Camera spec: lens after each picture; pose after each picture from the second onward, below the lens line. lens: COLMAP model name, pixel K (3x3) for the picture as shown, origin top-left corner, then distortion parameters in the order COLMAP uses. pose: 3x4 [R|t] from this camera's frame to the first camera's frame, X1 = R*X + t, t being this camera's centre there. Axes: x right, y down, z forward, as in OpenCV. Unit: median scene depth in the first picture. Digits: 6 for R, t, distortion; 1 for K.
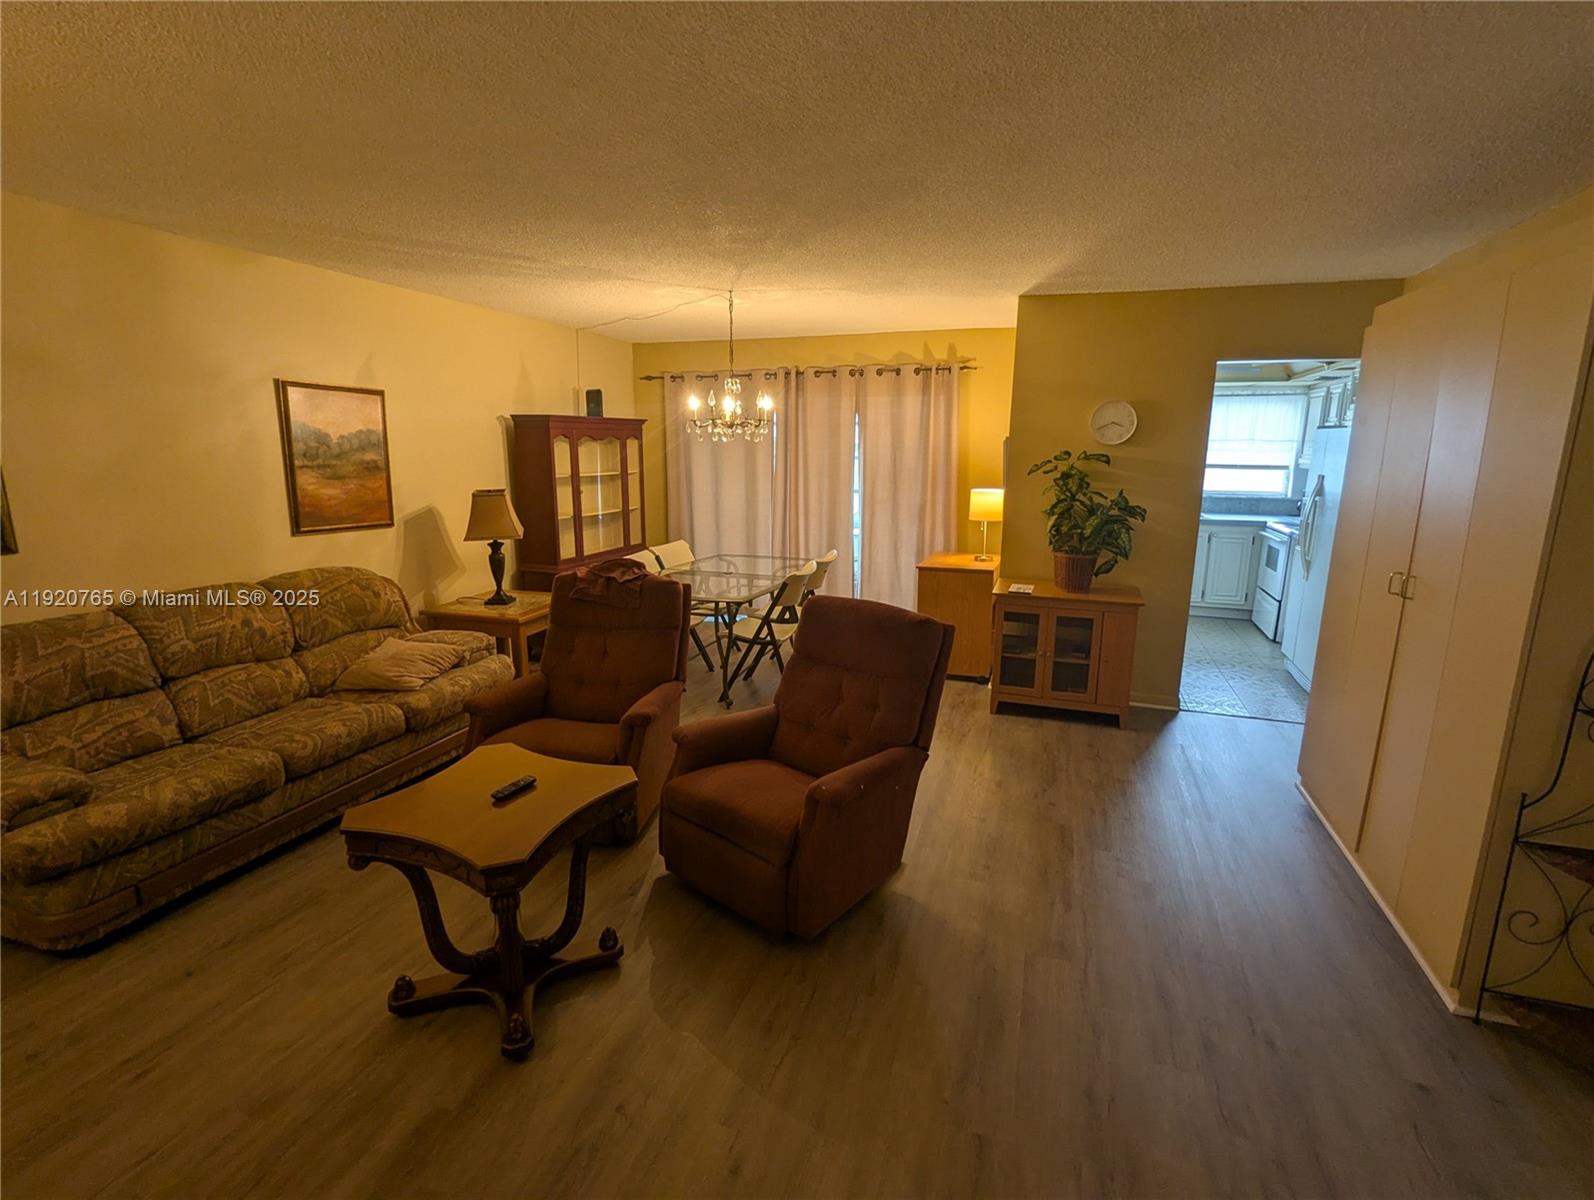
lens RADIAL K [[762.6, 0, 797.2], [0, 762.6, 603.1], [0, 0, 1]] dist [-0.001186, 0.005132]
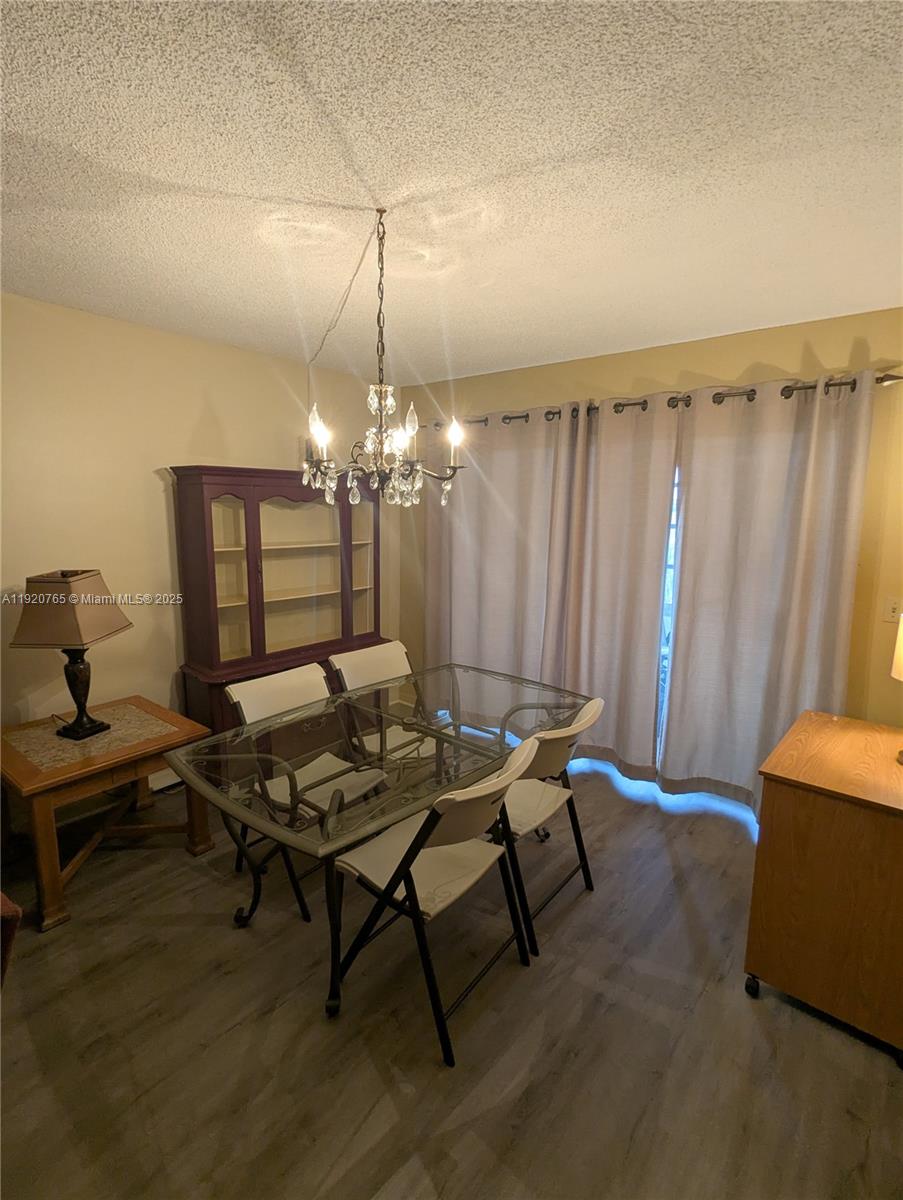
lens RADIAL K [[574.1, 0, 448.6], [0, 574.1, 597.2], [0, 0, 1]] dist [-0.001186, 0.005132]
pose [[0.932791, 0.069366, -0.353679, 0.109797], [-0.085874, 0.995818, -0.031178, -0.147908], [0.350037, 0.059455, 0.934847, 0.679278]]
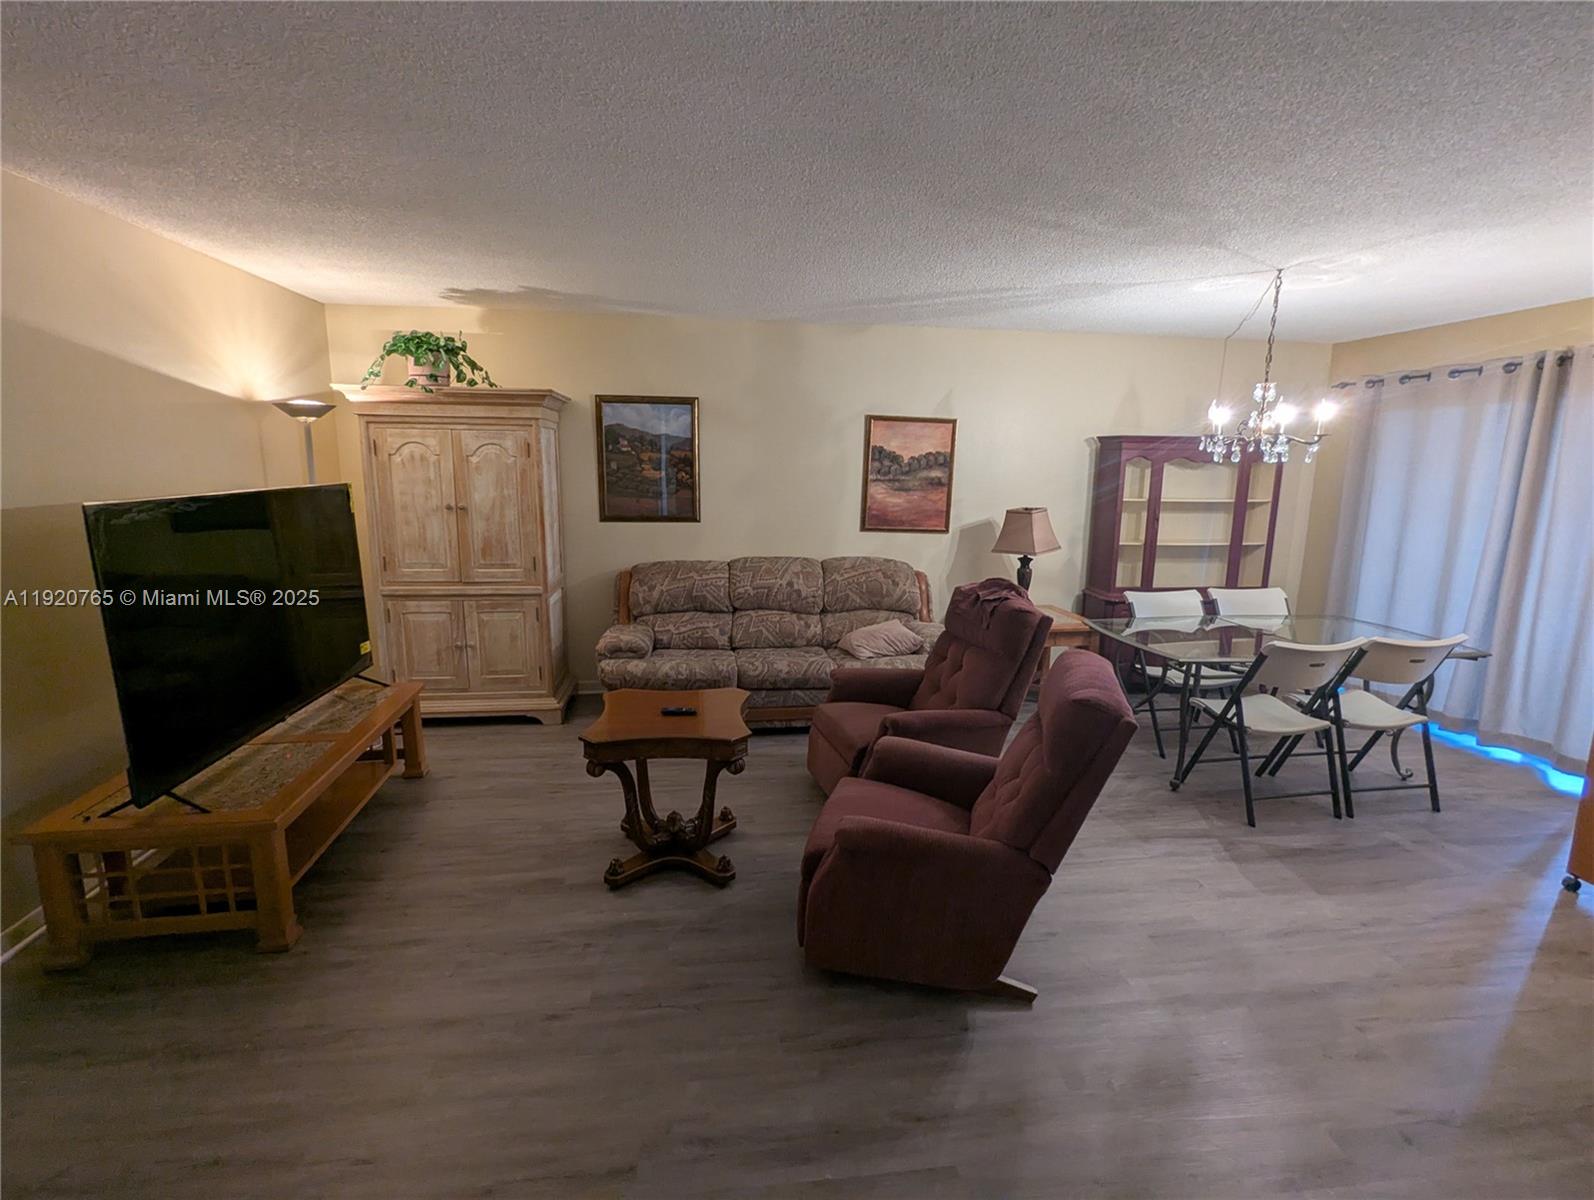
lens RADIAL K [[762.6, 0, 797.9], [0, 762.6, 602.0], [0, 0, 1]] dist [-0.001186, 0.005132]
pose [[0.445565, 0.164613, -0.879986, 0.435386], [-0.195901, 0.977055, 0.083580, -0.049840], [0.873553, 0.135150, 0.467589, 0.258652]]
